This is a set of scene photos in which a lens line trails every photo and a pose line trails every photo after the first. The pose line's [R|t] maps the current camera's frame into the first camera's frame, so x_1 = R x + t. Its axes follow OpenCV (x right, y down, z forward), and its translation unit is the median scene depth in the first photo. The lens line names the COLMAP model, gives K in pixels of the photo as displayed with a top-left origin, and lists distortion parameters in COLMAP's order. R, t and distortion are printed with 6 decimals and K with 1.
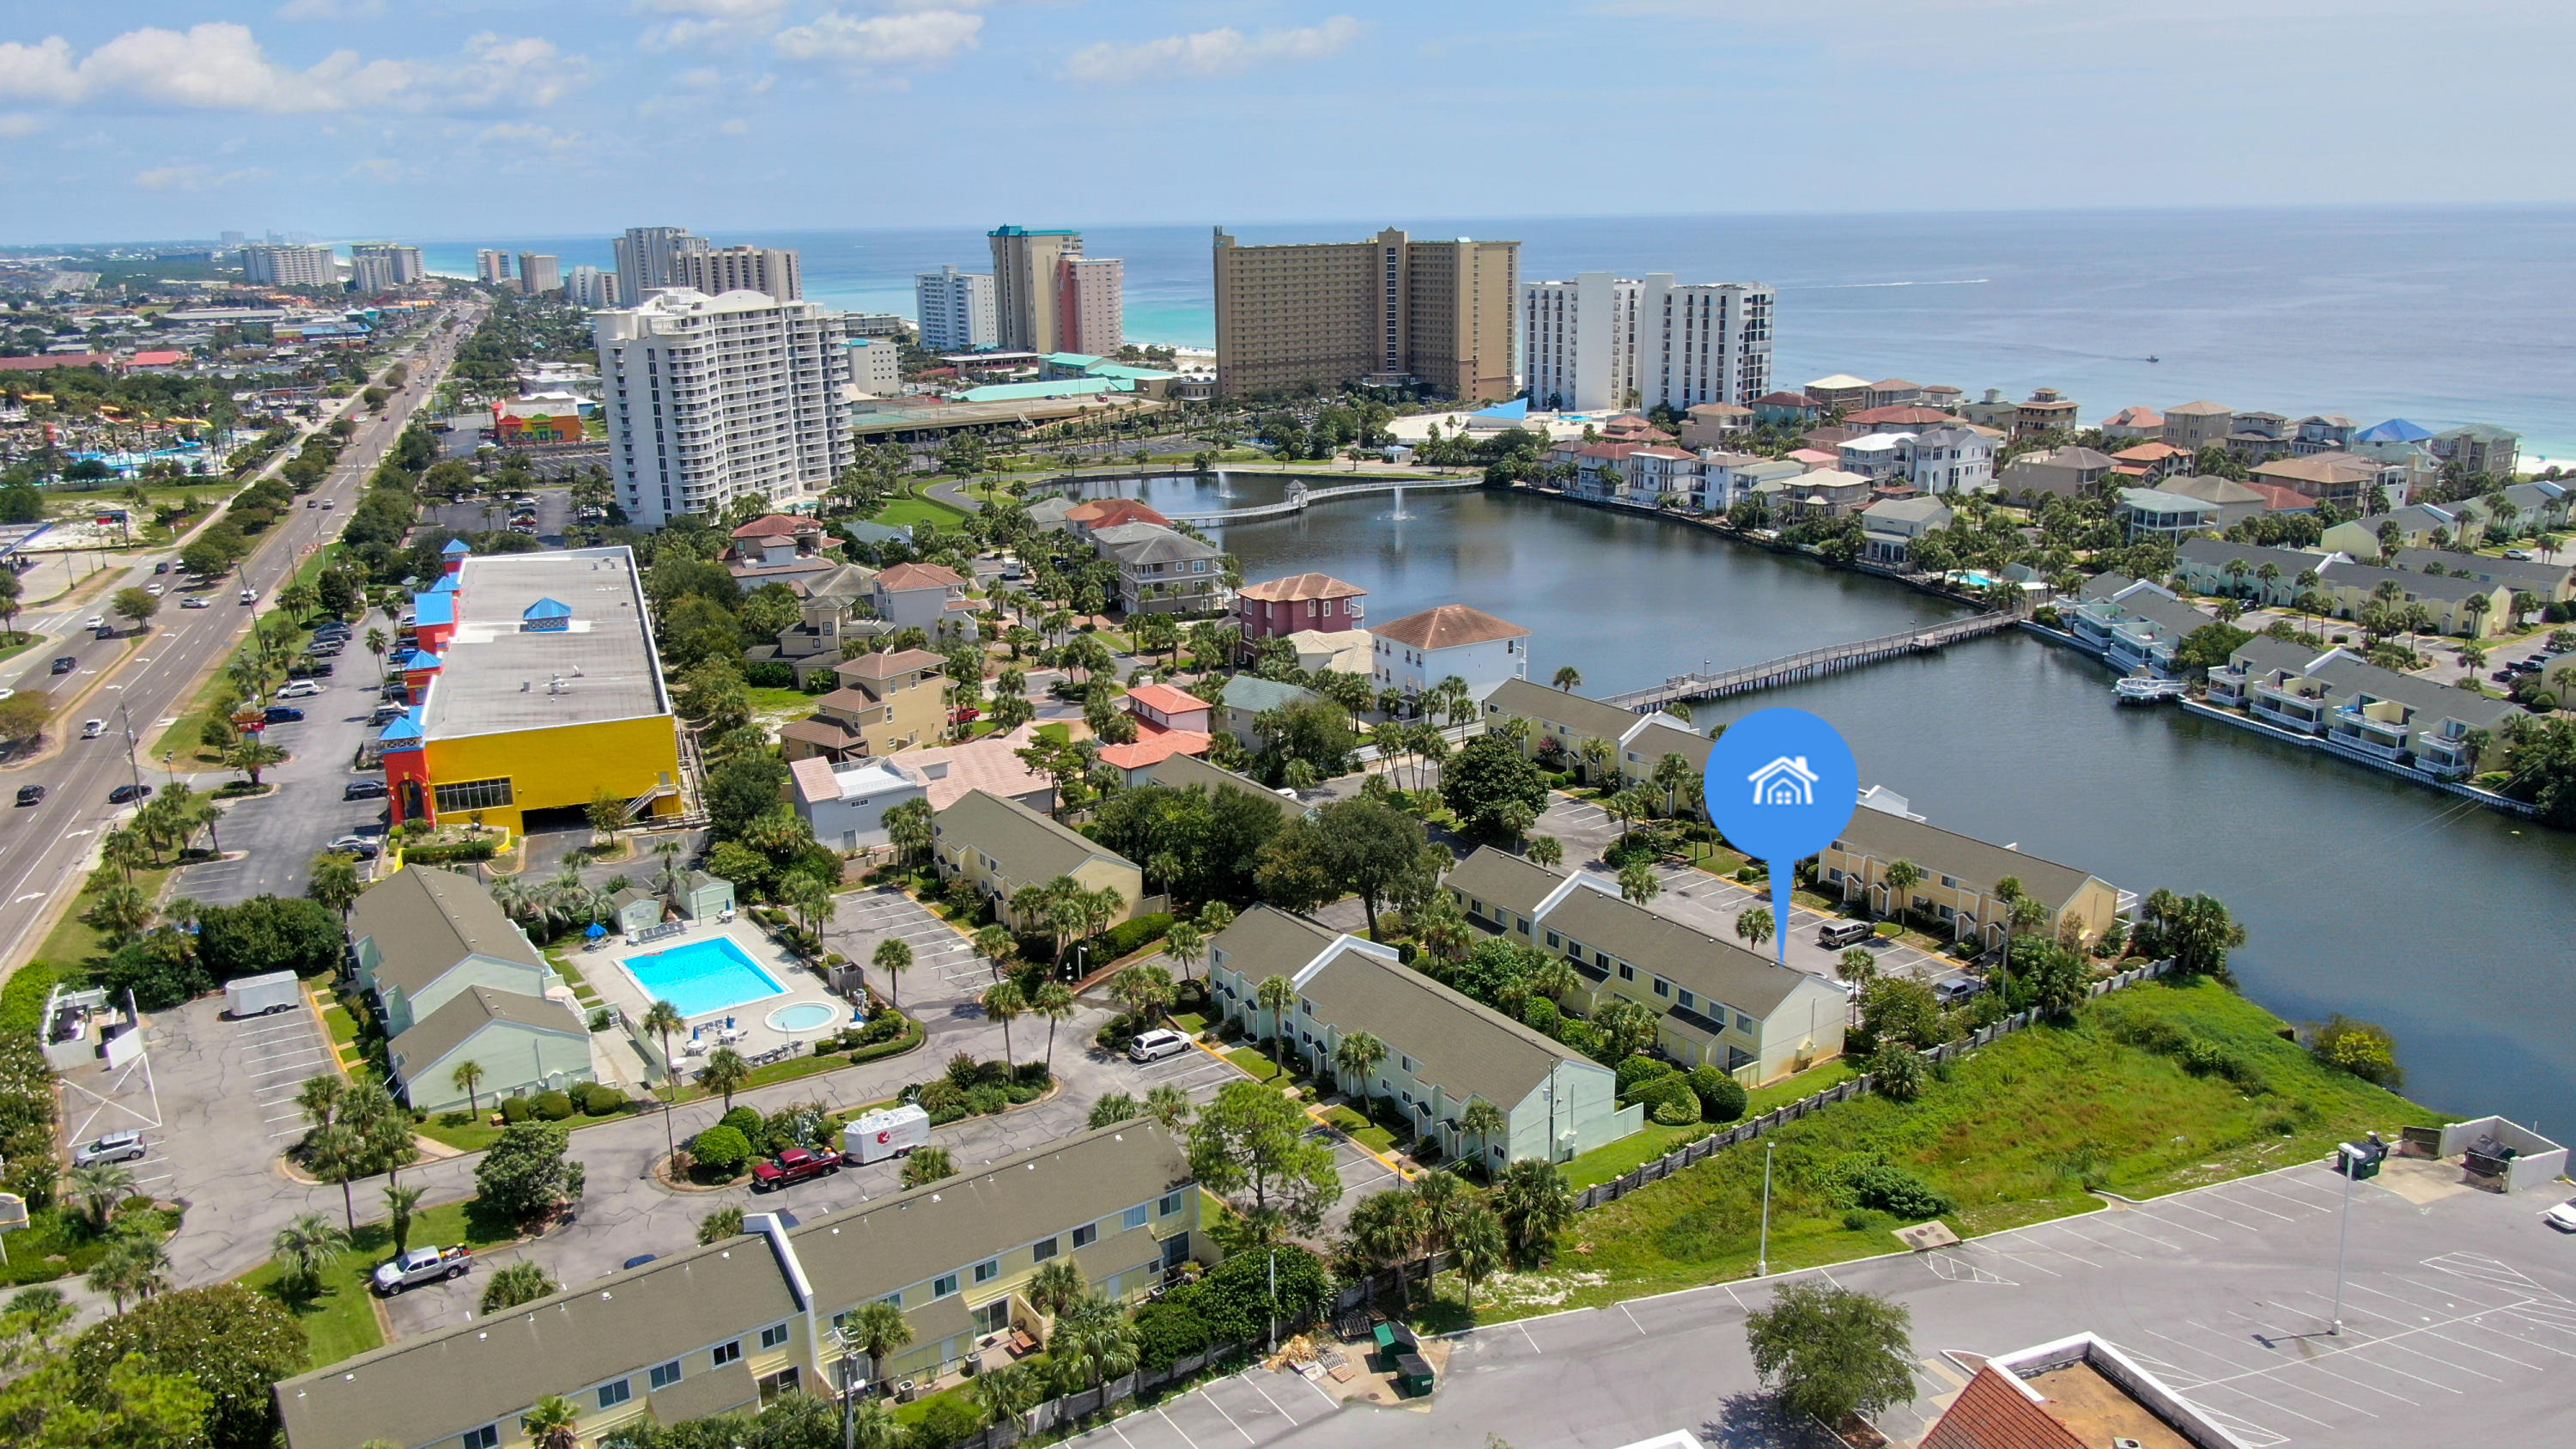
lens RADIAL K [[1853.2, 0, 1288.0], [0, 1853.2, 724.5], [0, 0, 1]] dist [-0.016229, 0.004237]
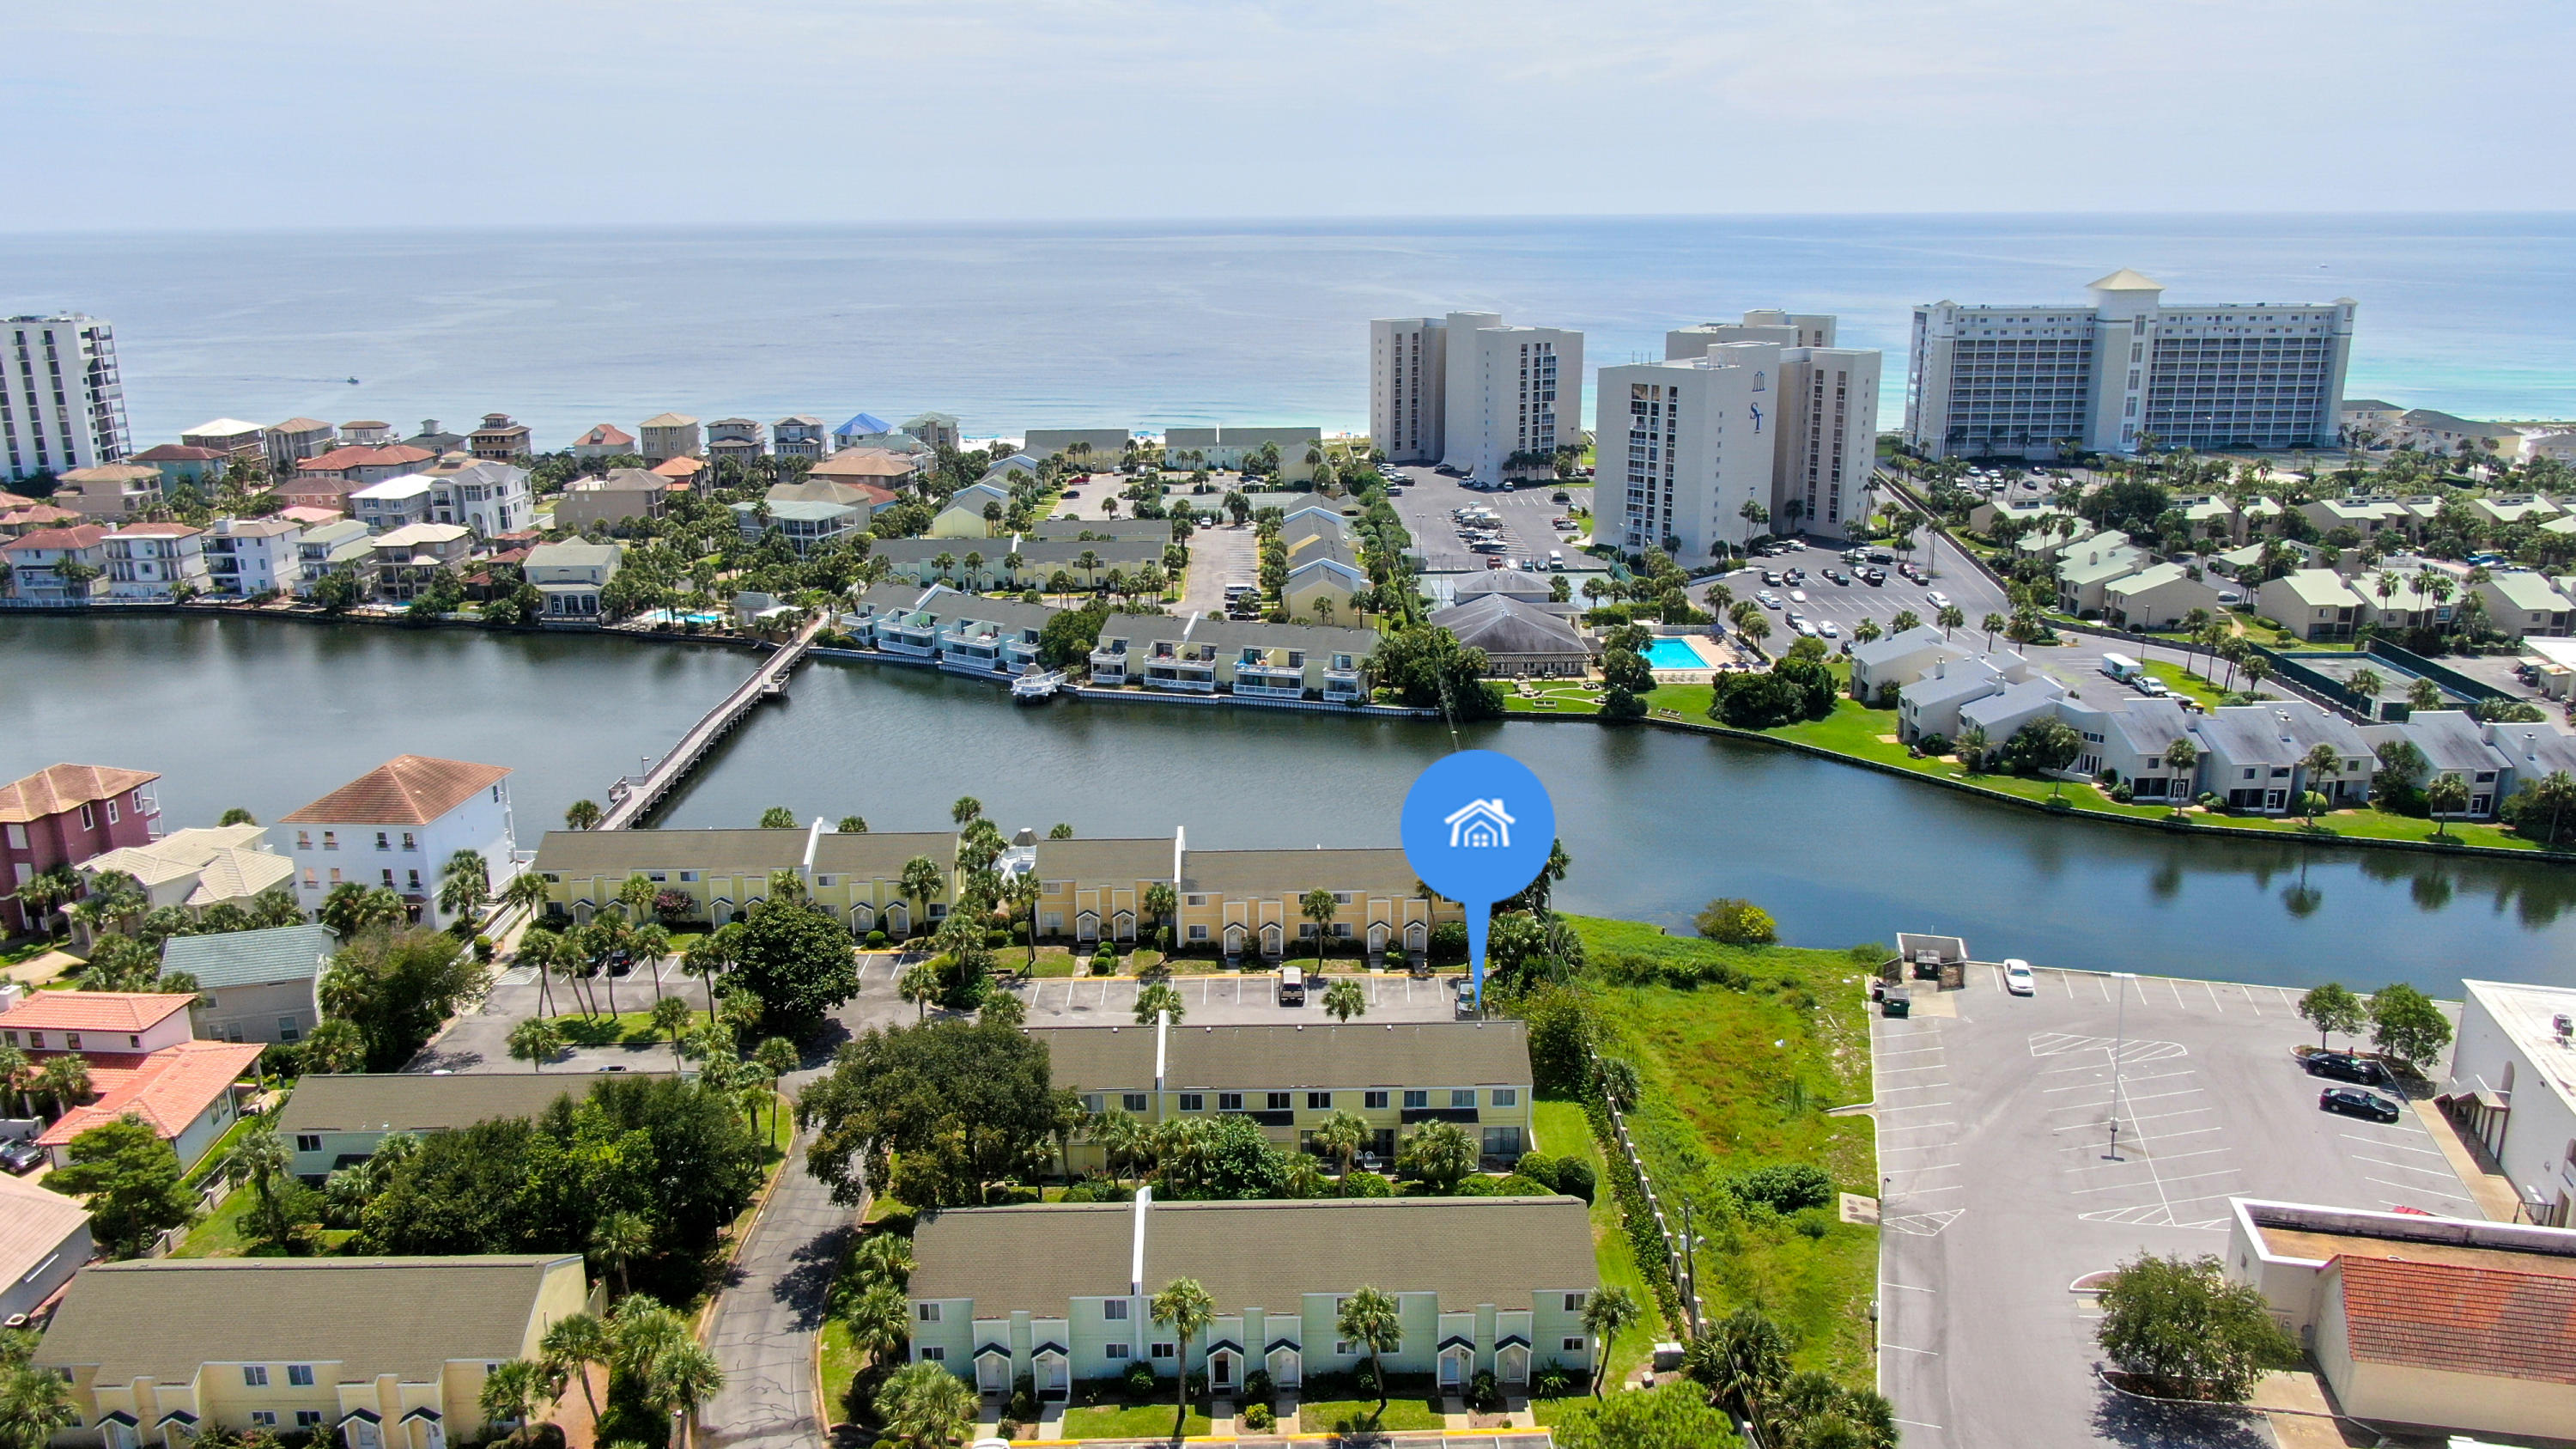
lens RADIAL K [[1853.2, 0, 1288.0], [0, 1853.2, 724.5], [0, 0, 1]] dist [-0.016229, 0.004237]
pose [[0.556417, -0.208749, 0.804254, -0.189211], [0.218448, 0.970629, 0.100801, -0.048354], [-0.801674, 0.119600, 0.585675, 0.205422]]
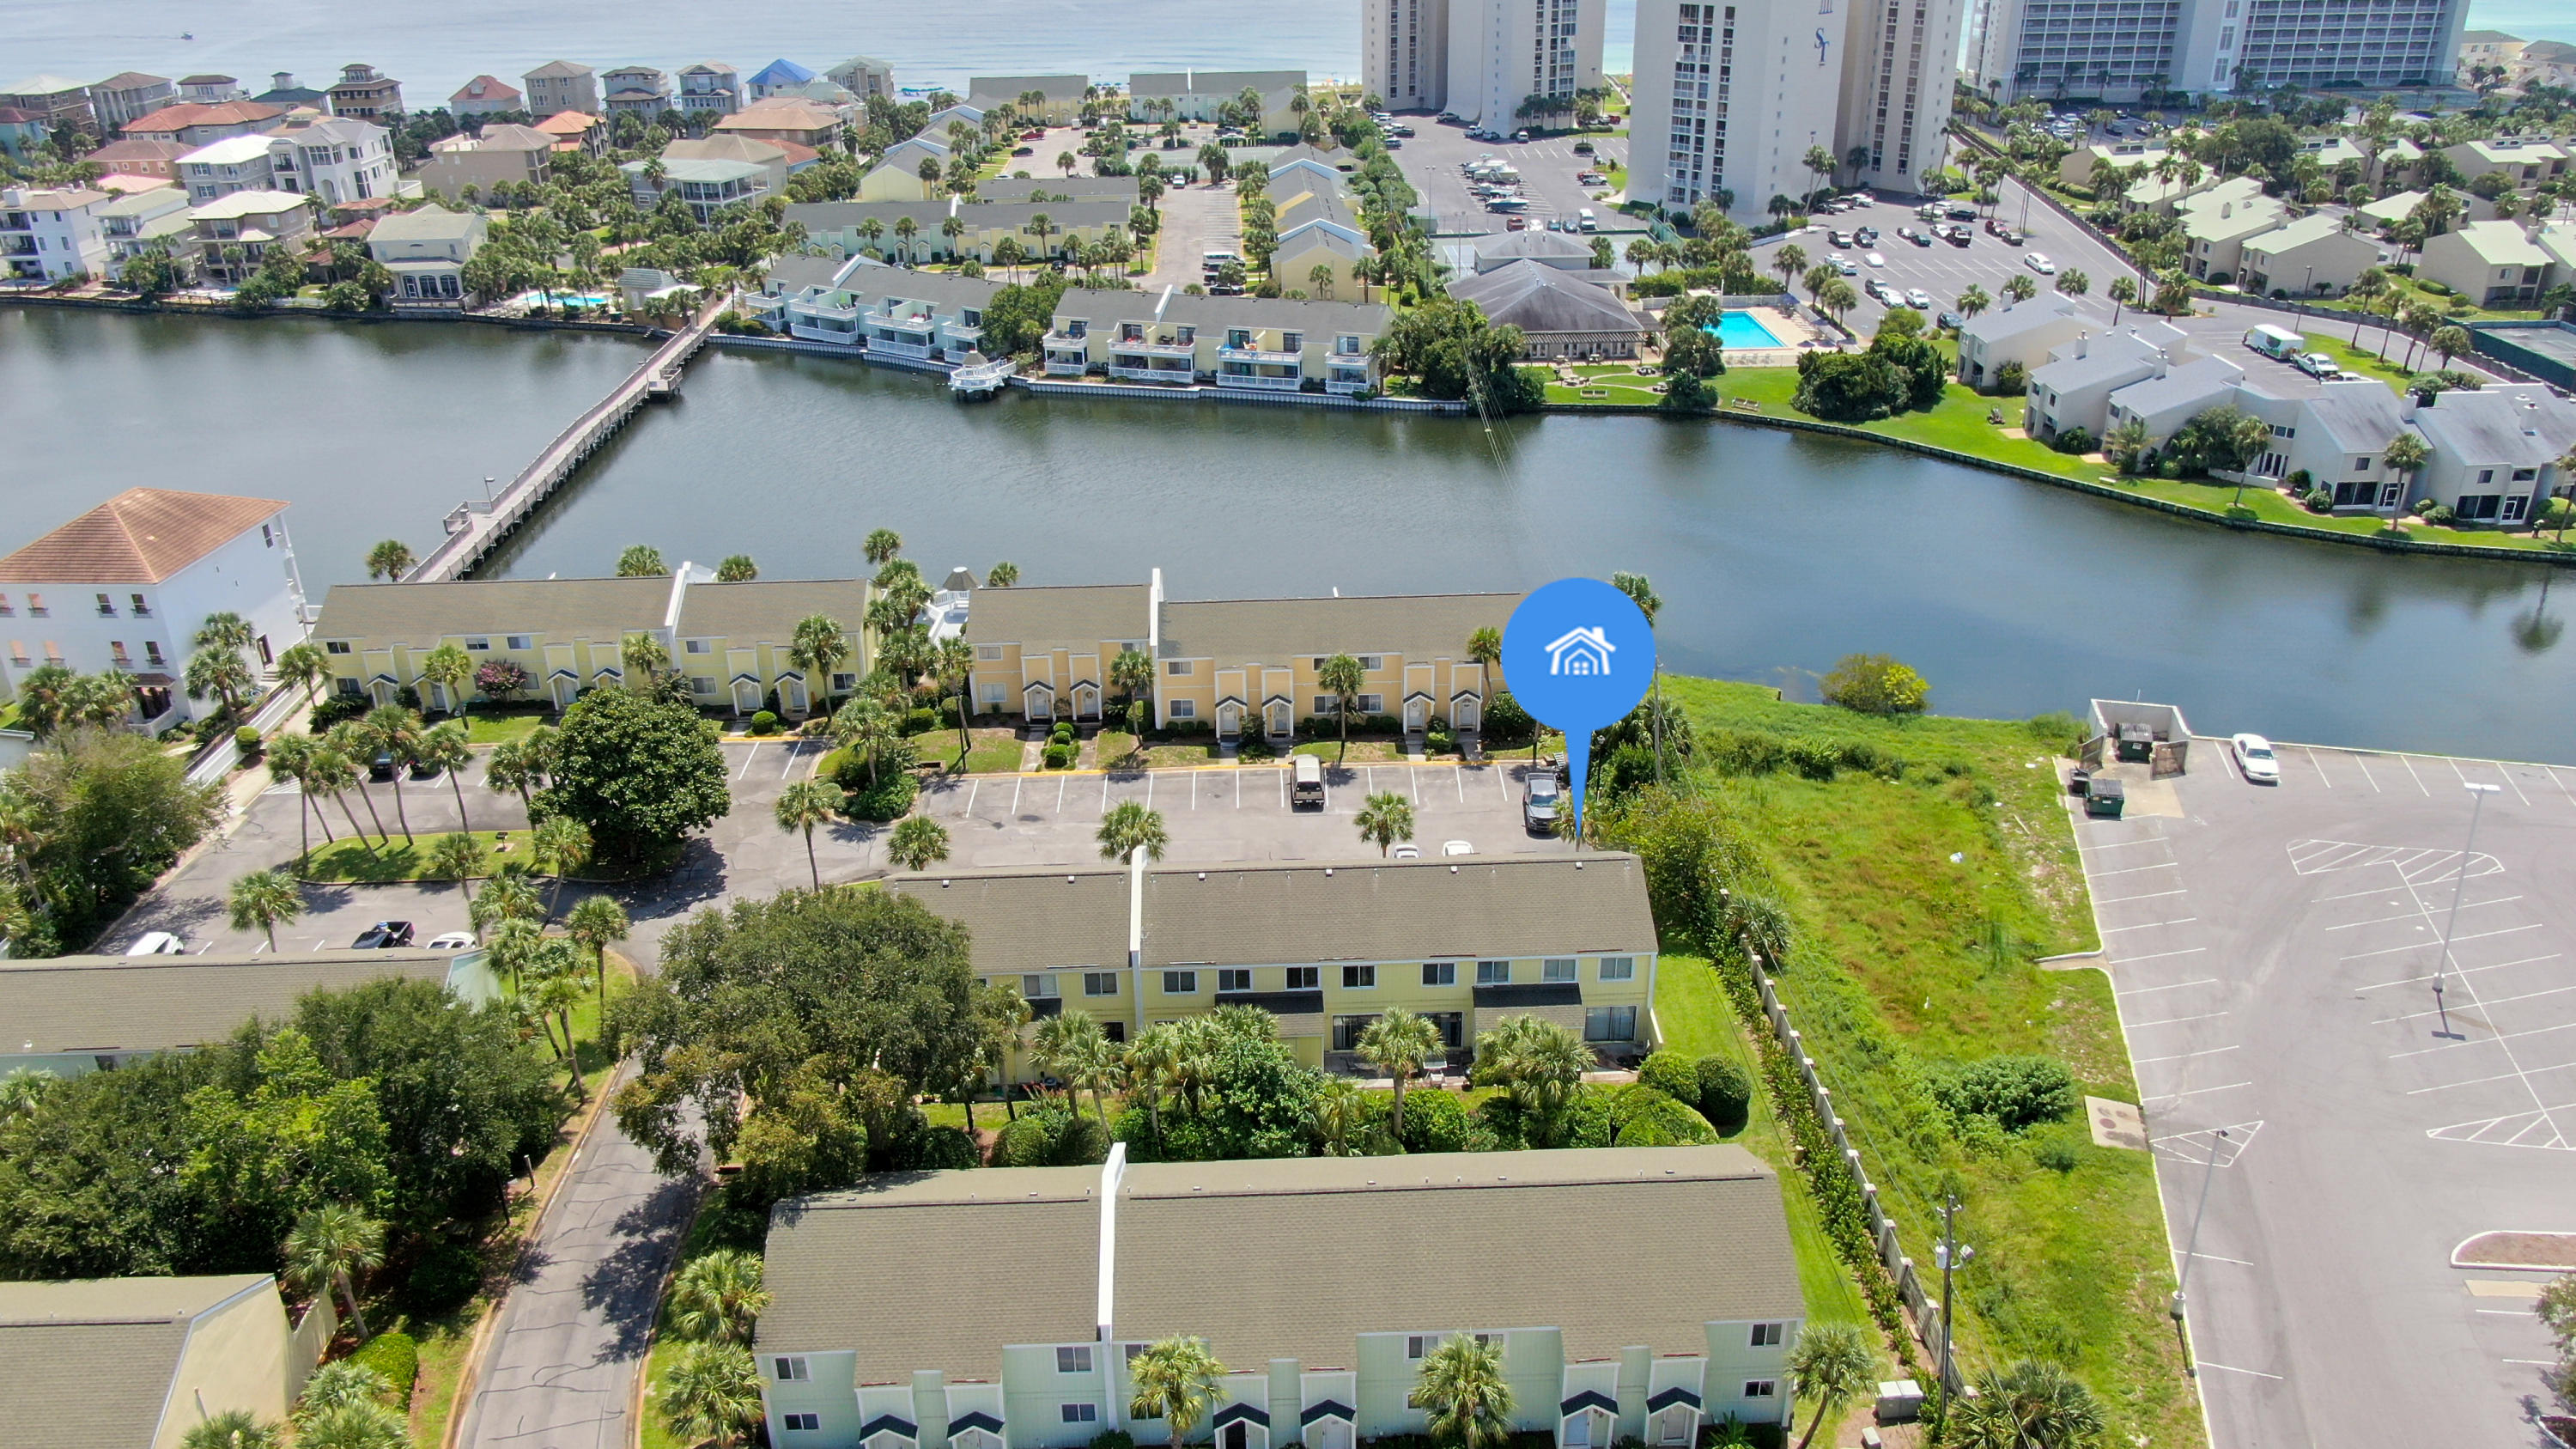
lens RADIAL K [[1853.2, 0, 1288.0], [0, 1853.2, 724.5], [0, 0, 1]] dist [-0.016229, 0.004237]
pose [[0.543799, -0.349695, 0.762887, -0.105493], [0.228678, 0.936393, 0.266222, -0.043681], [-0.807458, 0.029684, 0.589177, 0.271843]]
